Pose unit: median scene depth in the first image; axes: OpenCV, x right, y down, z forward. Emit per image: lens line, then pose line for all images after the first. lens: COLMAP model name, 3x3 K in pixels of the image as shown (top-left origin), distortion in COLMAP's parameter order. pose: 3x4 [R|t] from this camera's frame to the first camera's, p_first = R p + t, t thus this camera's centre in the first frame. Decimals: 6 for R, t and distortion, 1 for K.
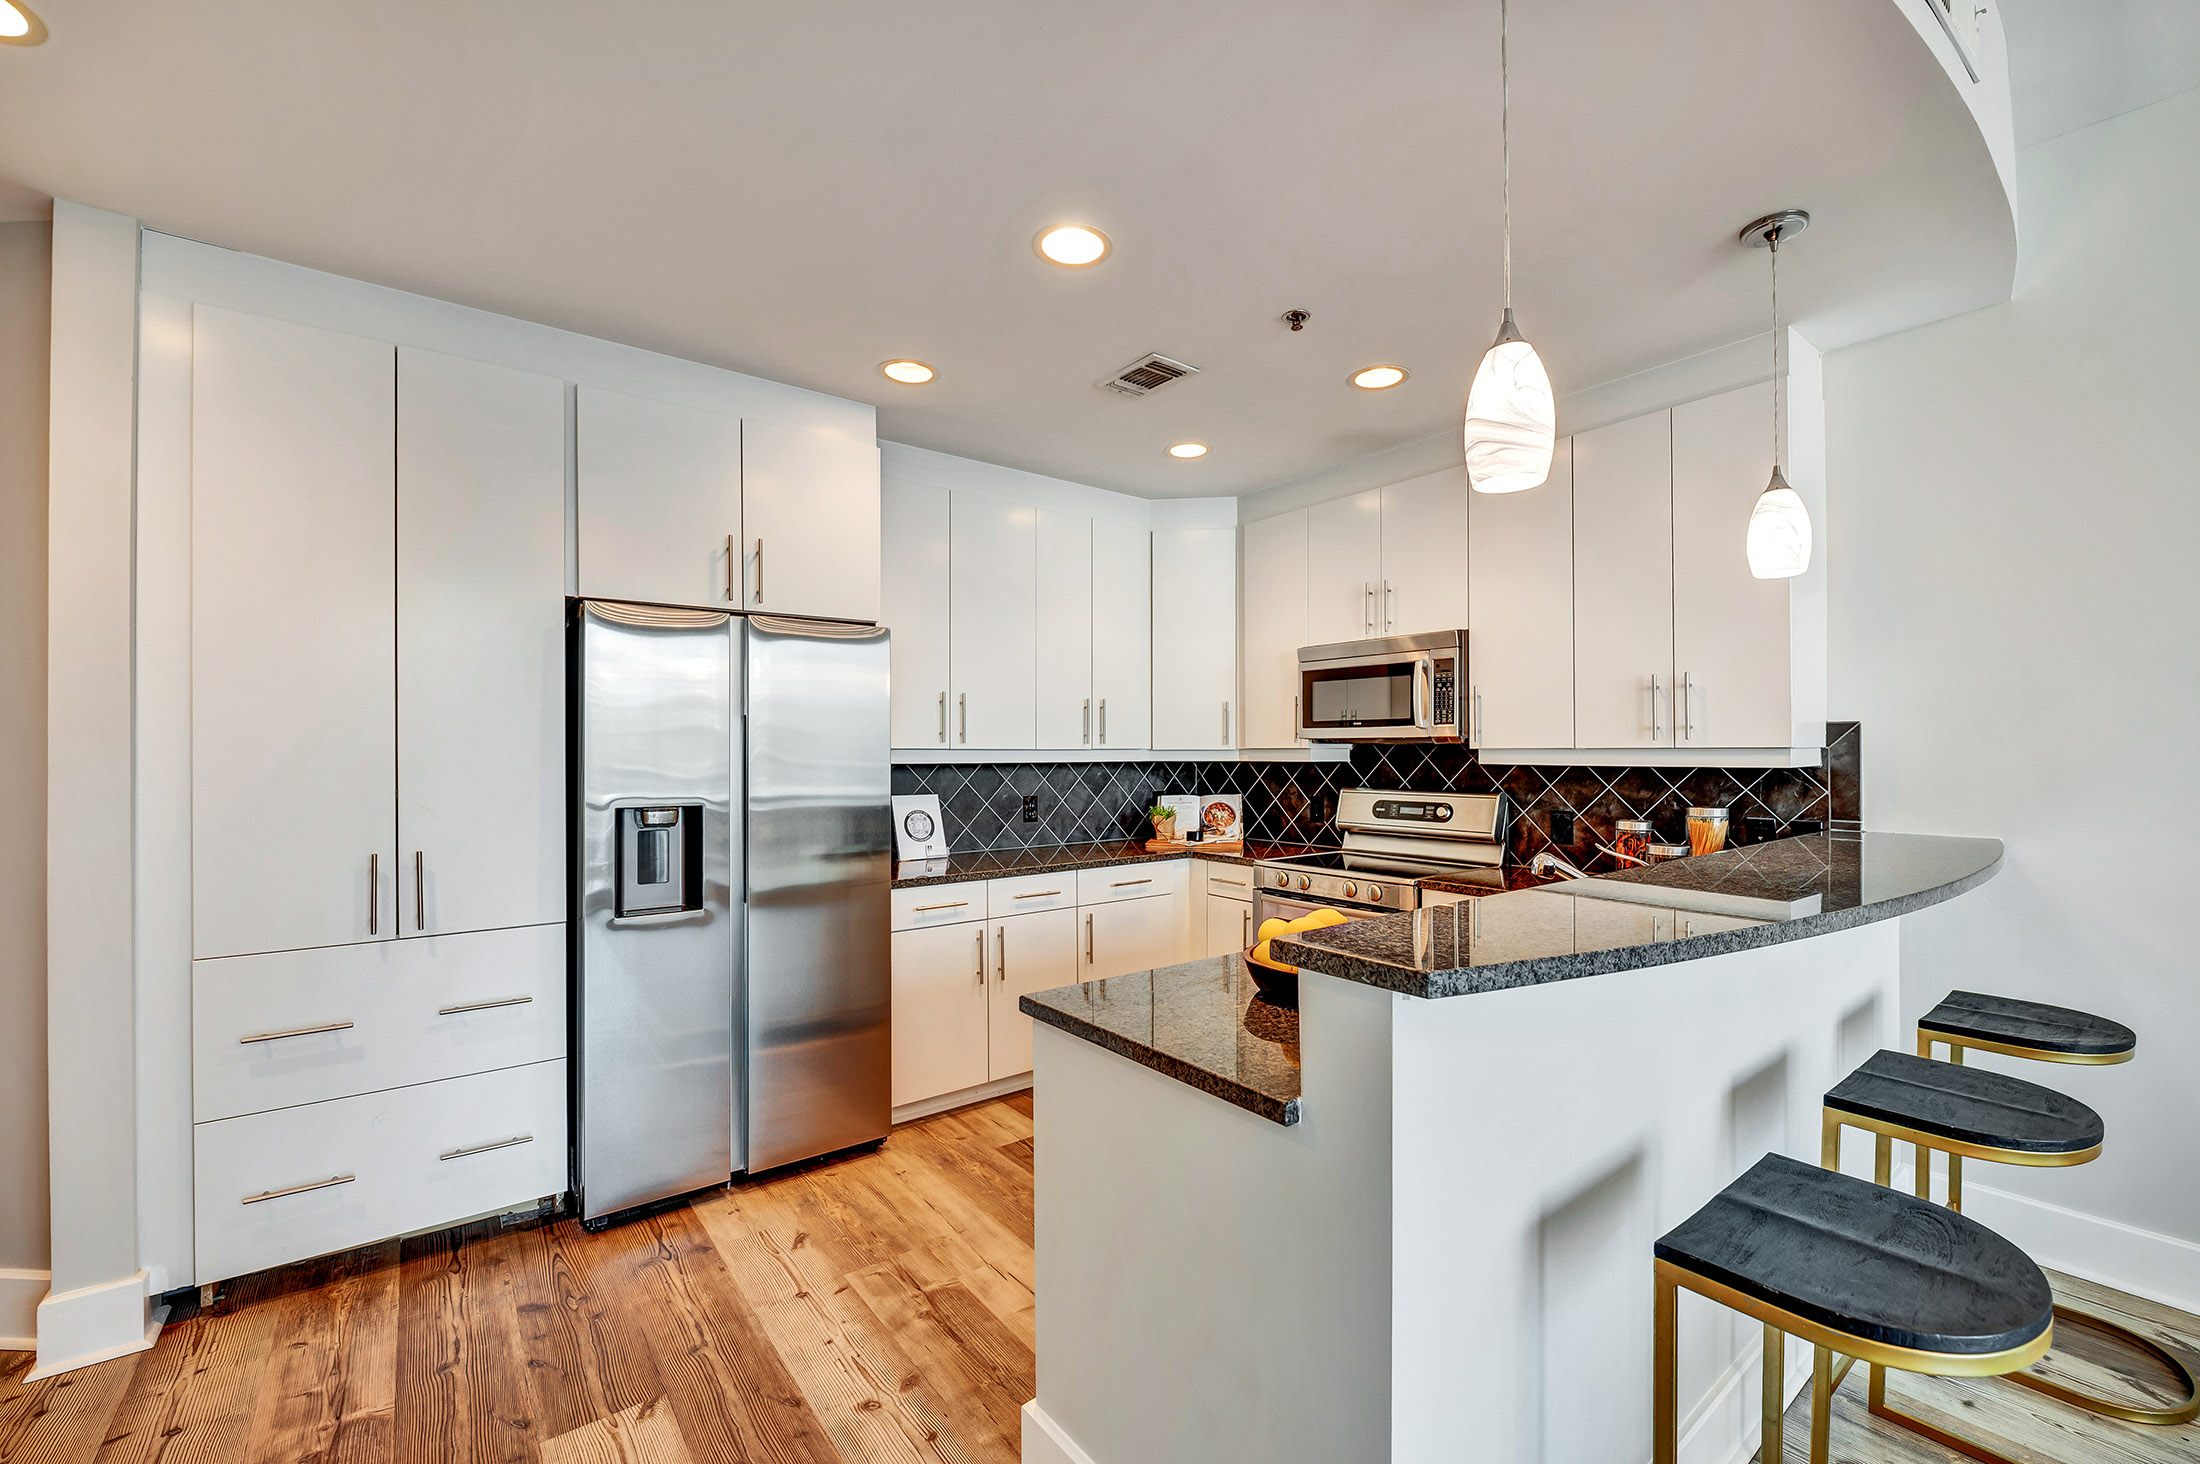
lens RADIAL K [[884.9, 0, 1119.6], [0, 884.9, 768.6], [0, 0, 1]] dist [-0.007125, -0.000162]
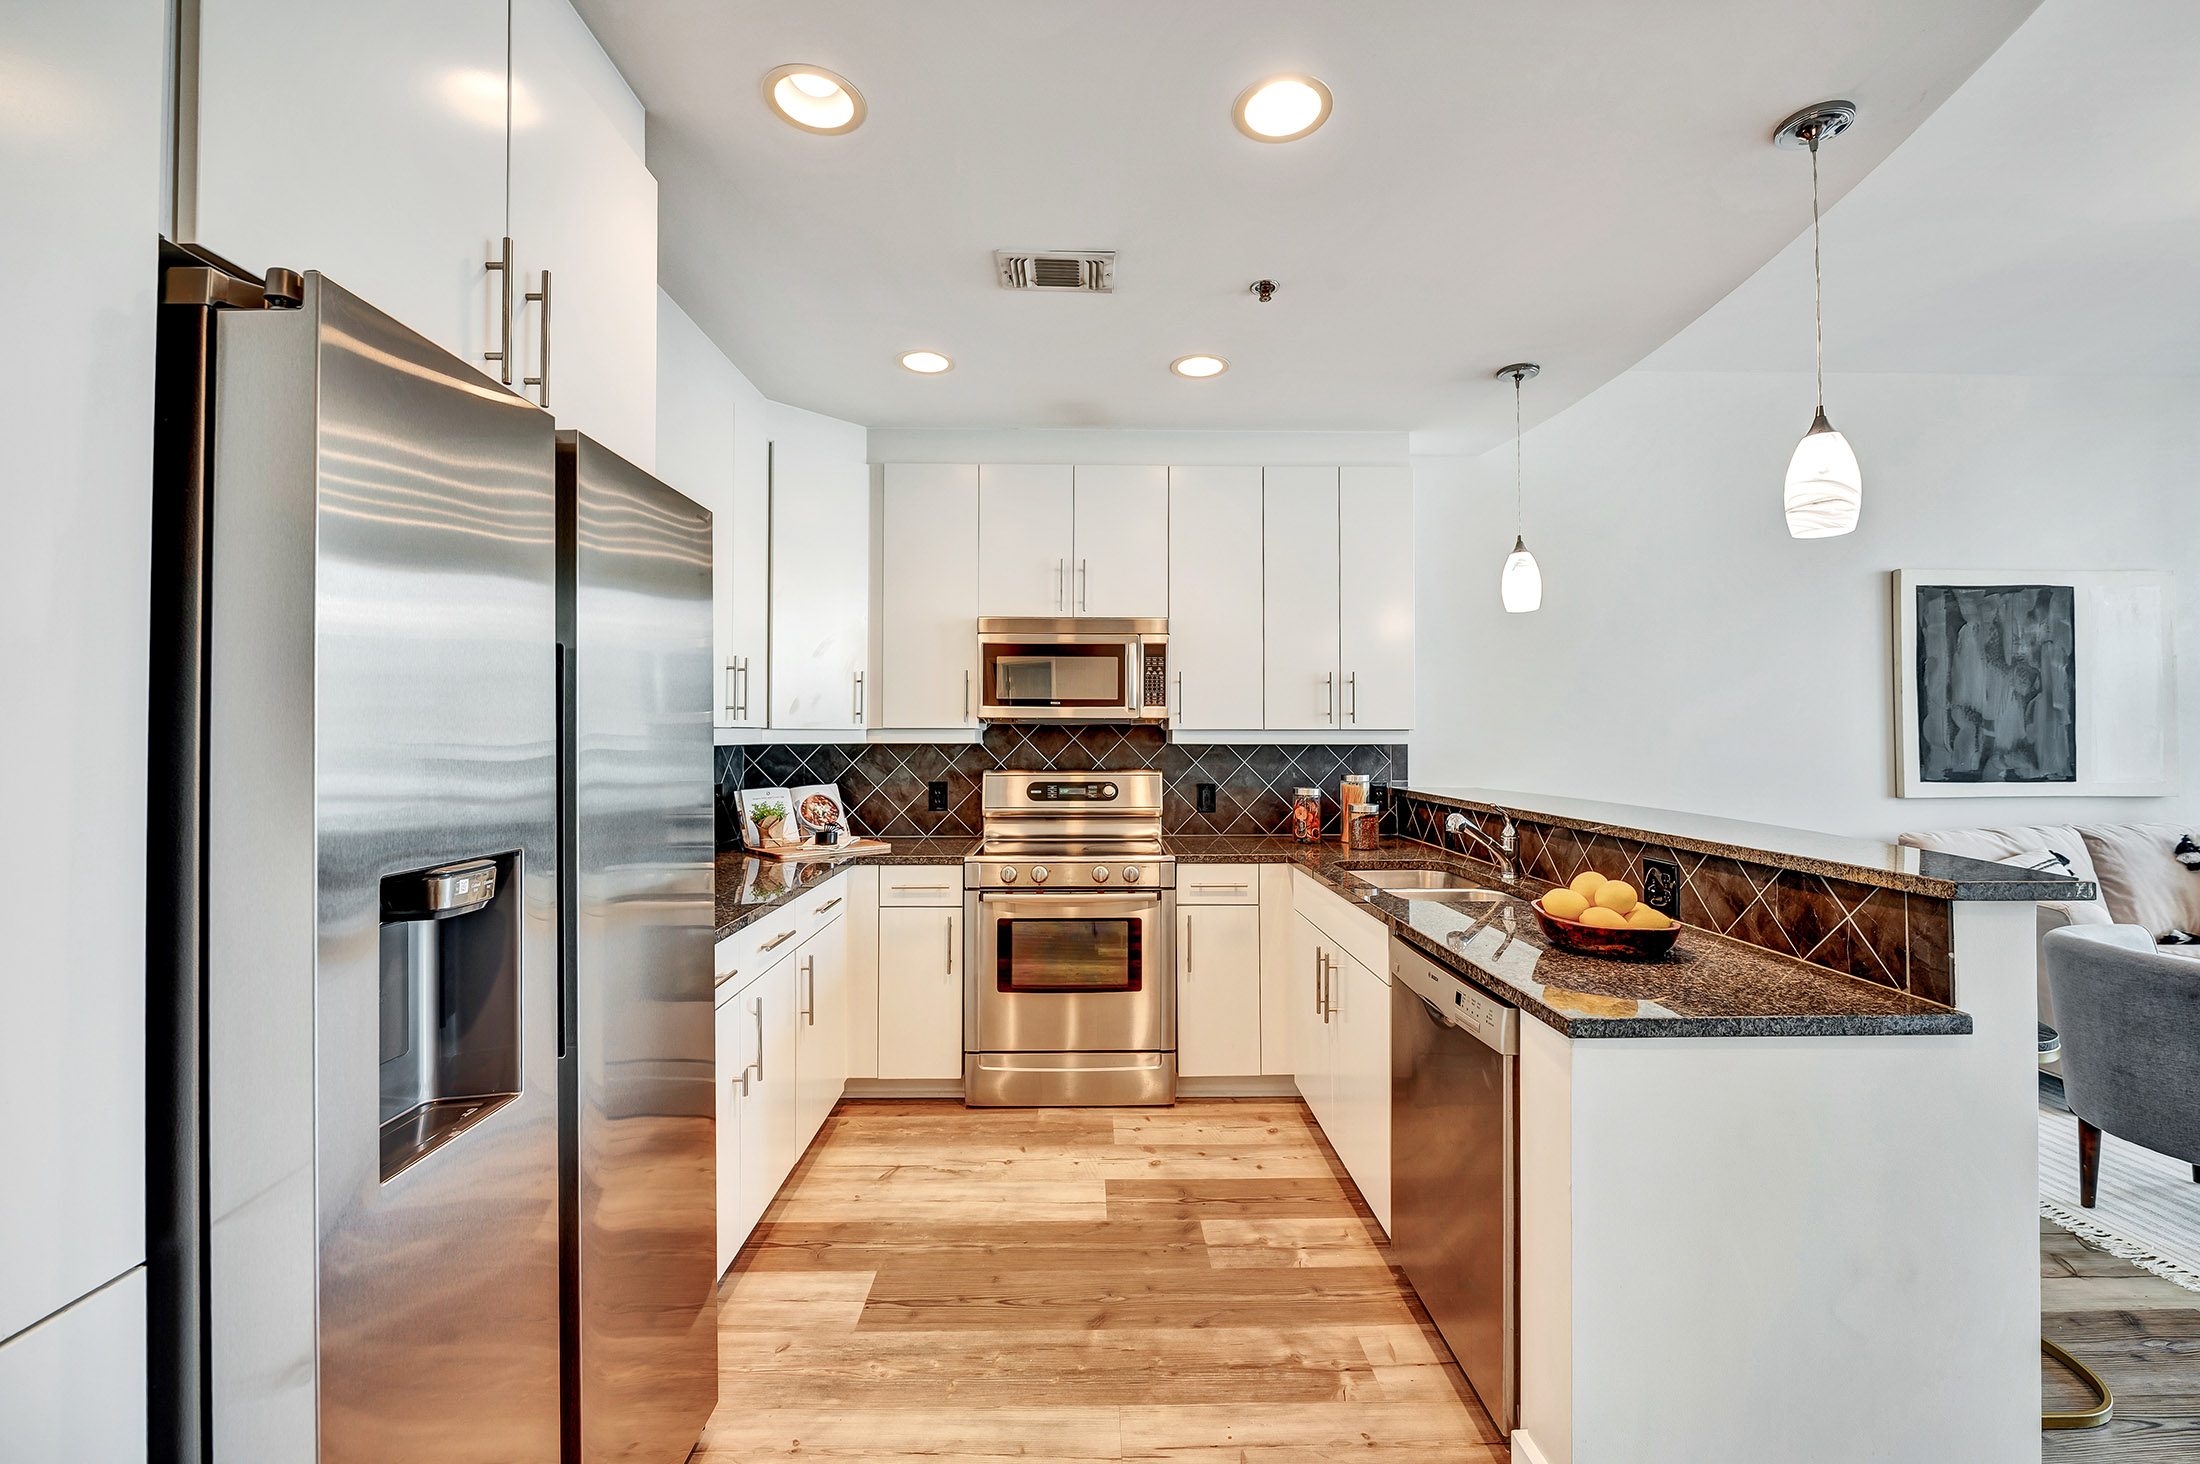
lens RADIAL K [[882.8, 0, 1108.6], [0, 882.8, 737.8], [0, 0, 1]] dist [-0.006834, 0.000021]
pose [[0.603509, -0.001255, 0.797355, -0.458164], [0.014283, 0.999855, -0.009236, -0.003201], [-0.797228, 0.016963, 0.603440, 0.371890]]
